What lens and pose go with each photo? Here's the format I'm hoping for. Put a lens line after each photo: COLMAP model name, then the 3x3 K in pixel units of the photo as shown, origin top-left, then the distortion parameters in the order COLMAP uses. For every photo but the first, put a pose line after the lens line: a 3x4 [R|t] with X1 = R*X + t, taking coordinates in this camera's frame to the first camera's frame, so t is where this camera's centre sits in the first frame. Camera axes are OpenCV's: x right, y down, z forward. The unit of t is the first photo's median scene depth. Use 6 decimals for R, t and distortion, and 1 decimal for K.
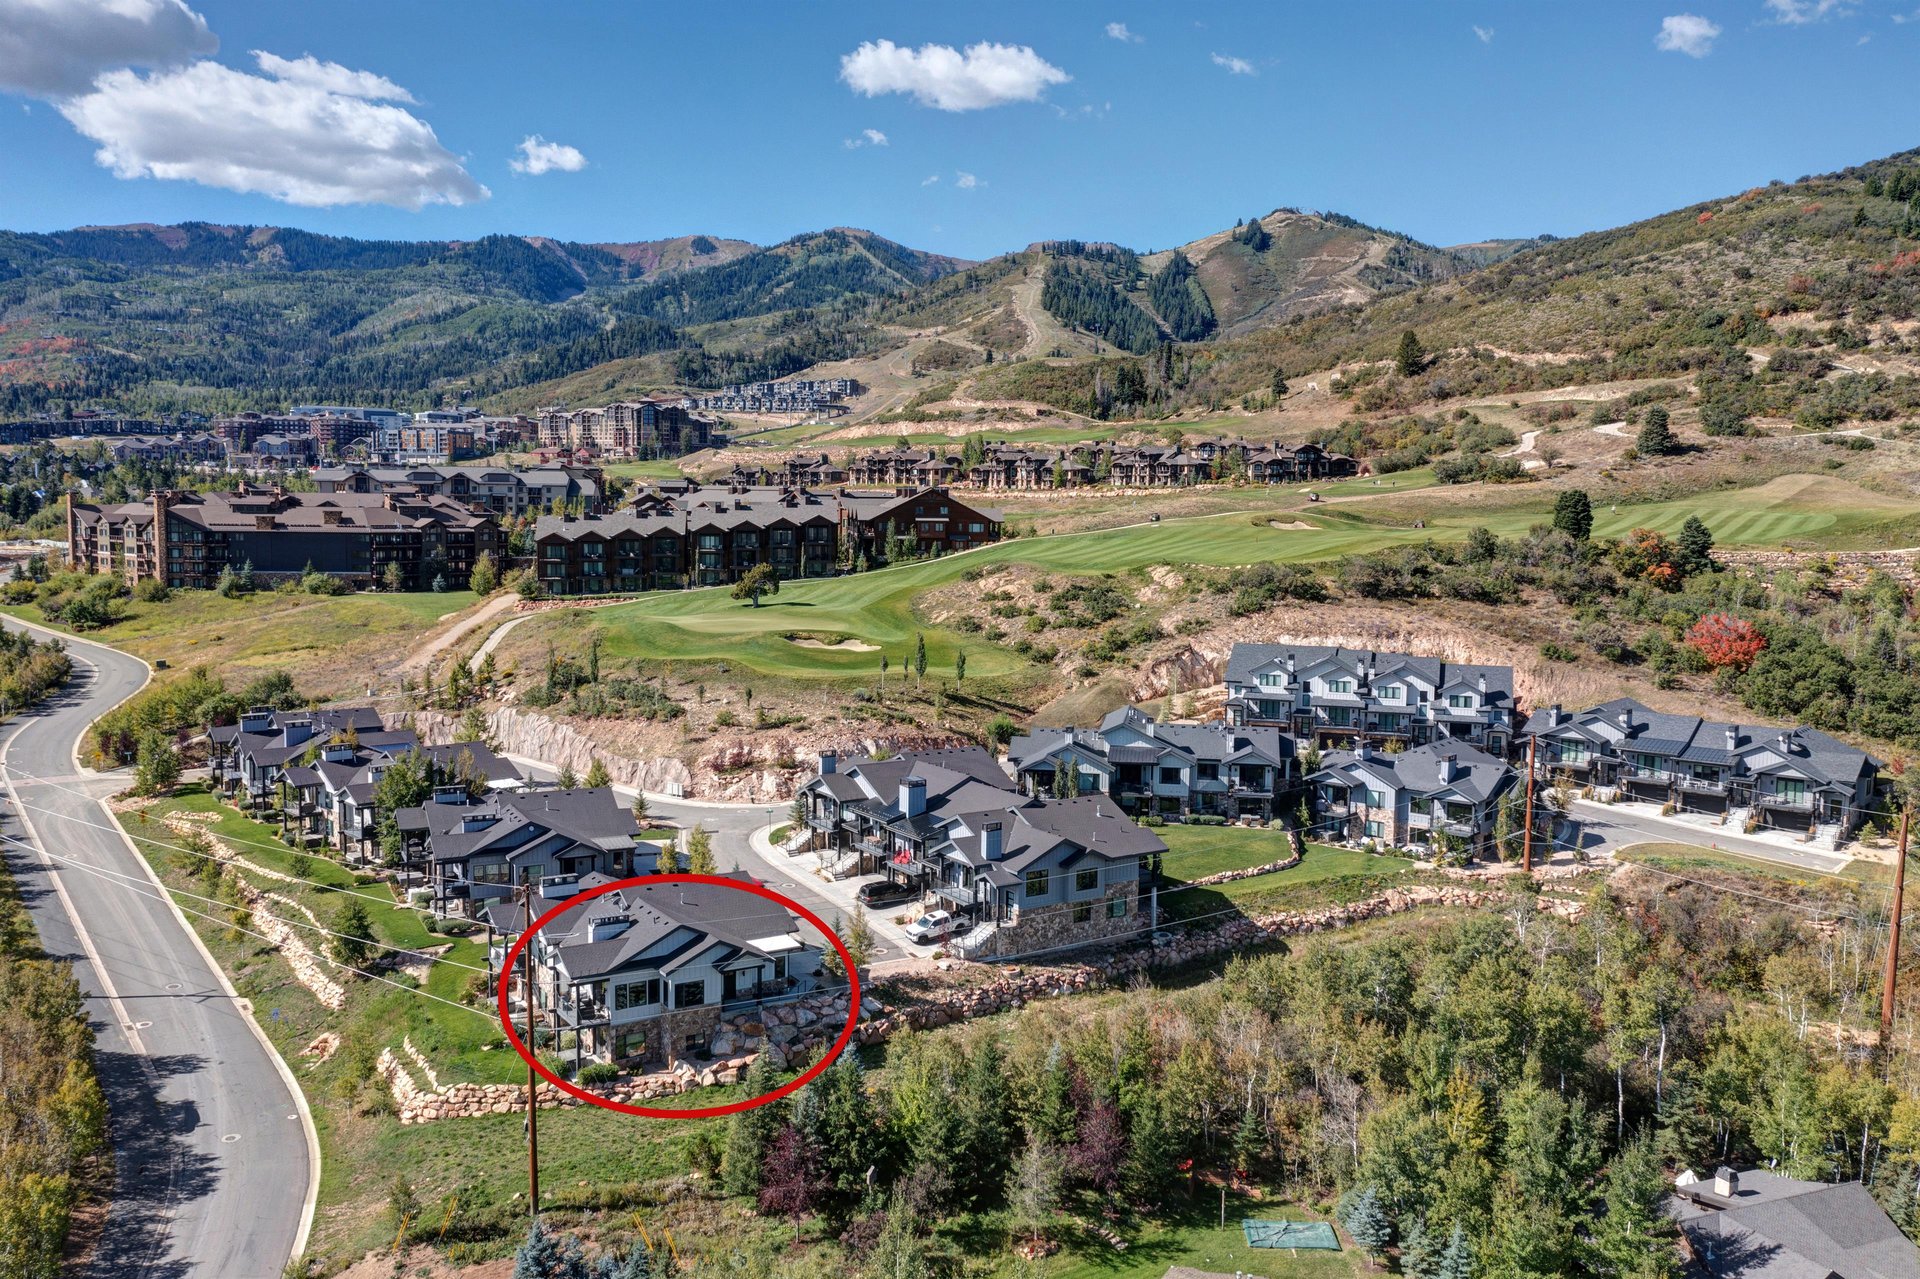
lens RADIAL K [[1503.3, 0, 960.0], [0, 1503.3, 639.5], [0, 0, 1]] dist [-0.001906, 0.006385]
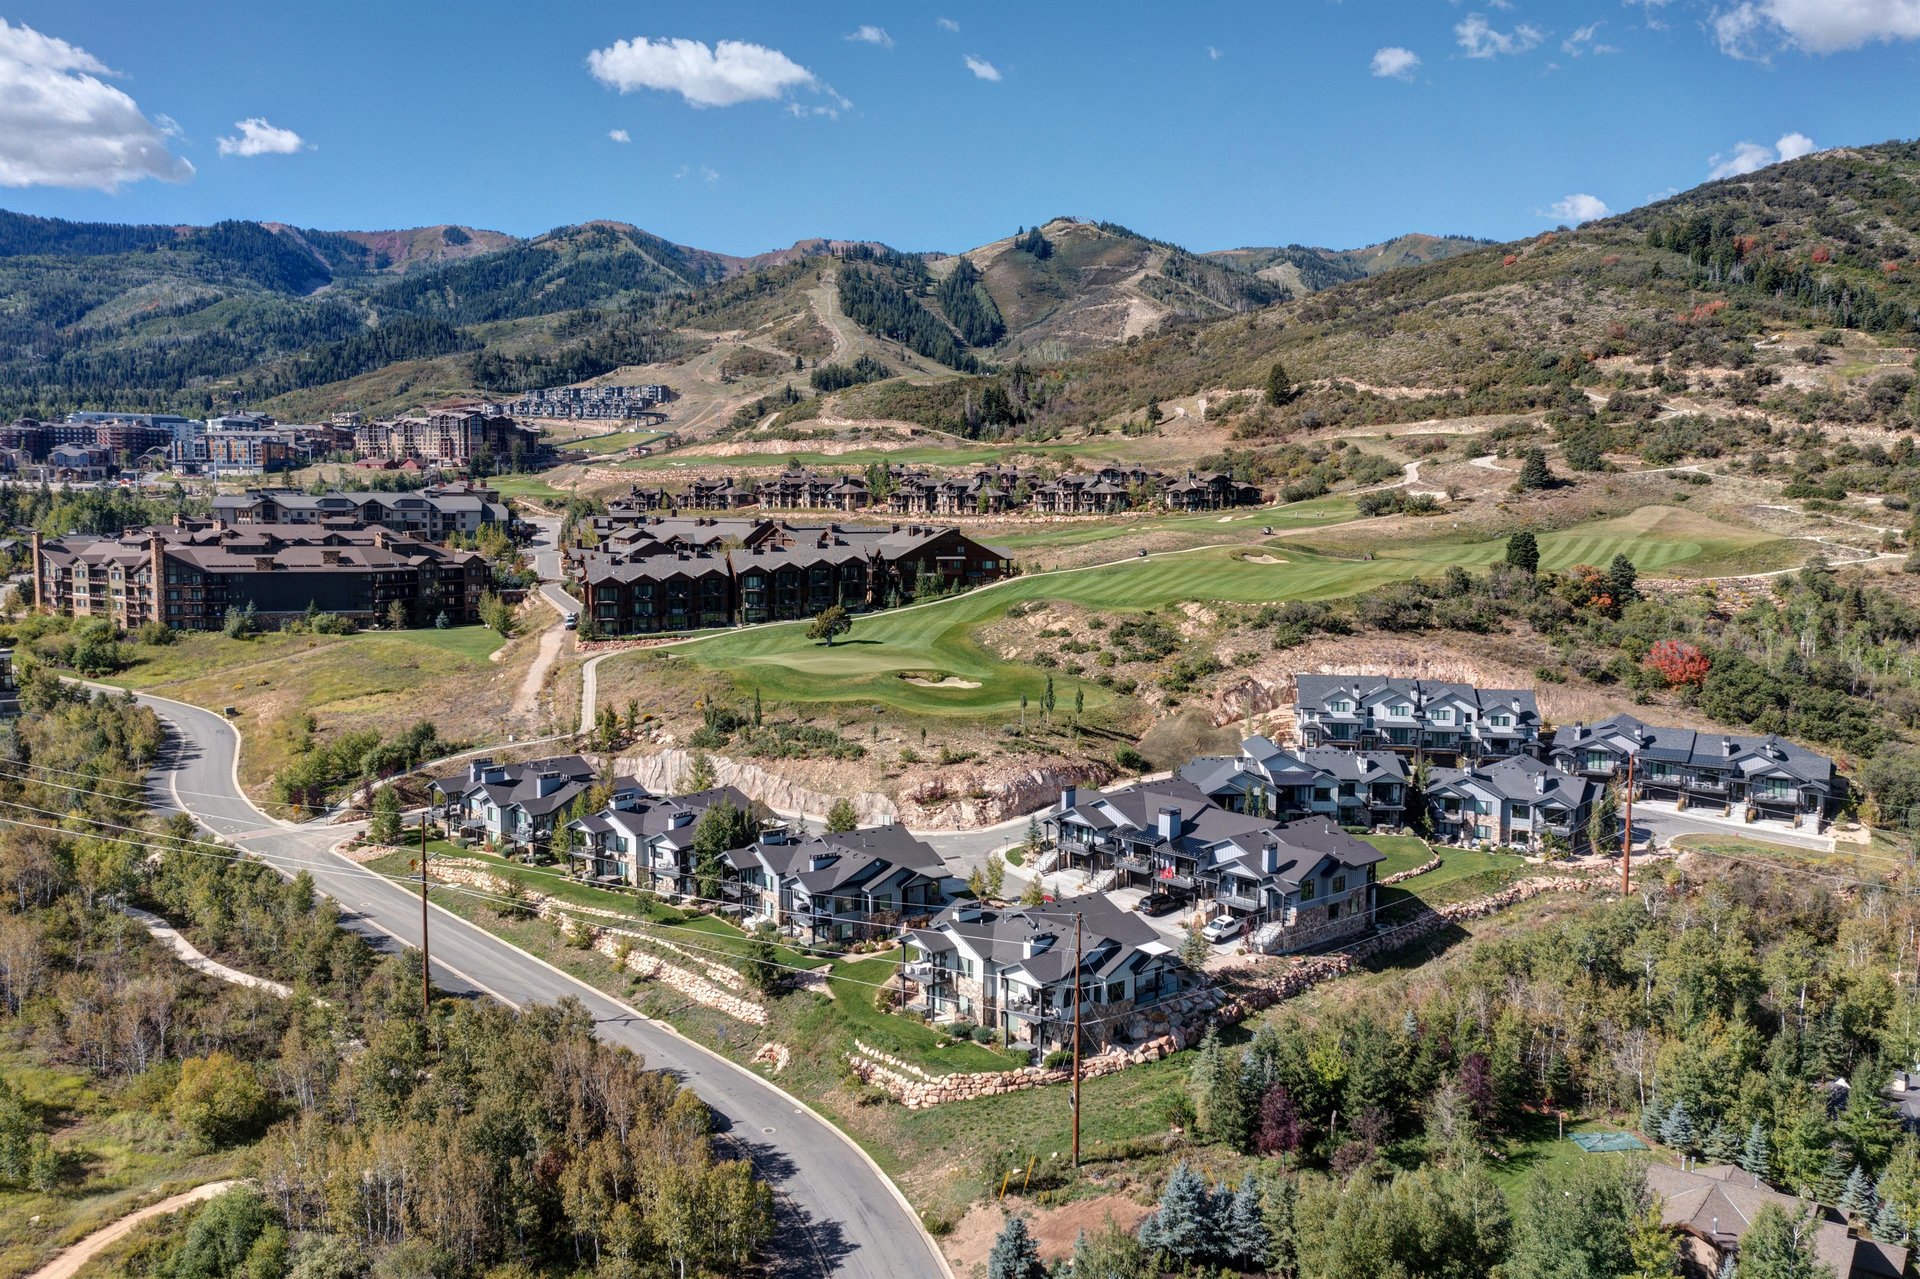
lens RADIAL K [[1503.3, 0, 960.0], [0, 1503.3, 639.5], [0, 0, 1]] dist [-0.001906, 0.006385]
pose [[0.987612, -0.020489, 0.155570, -0.159131], [0.020062, 0.999789, 0.004315, -0.021603], [-0.155626, -0.001140, 0.987815, -0.071552]]
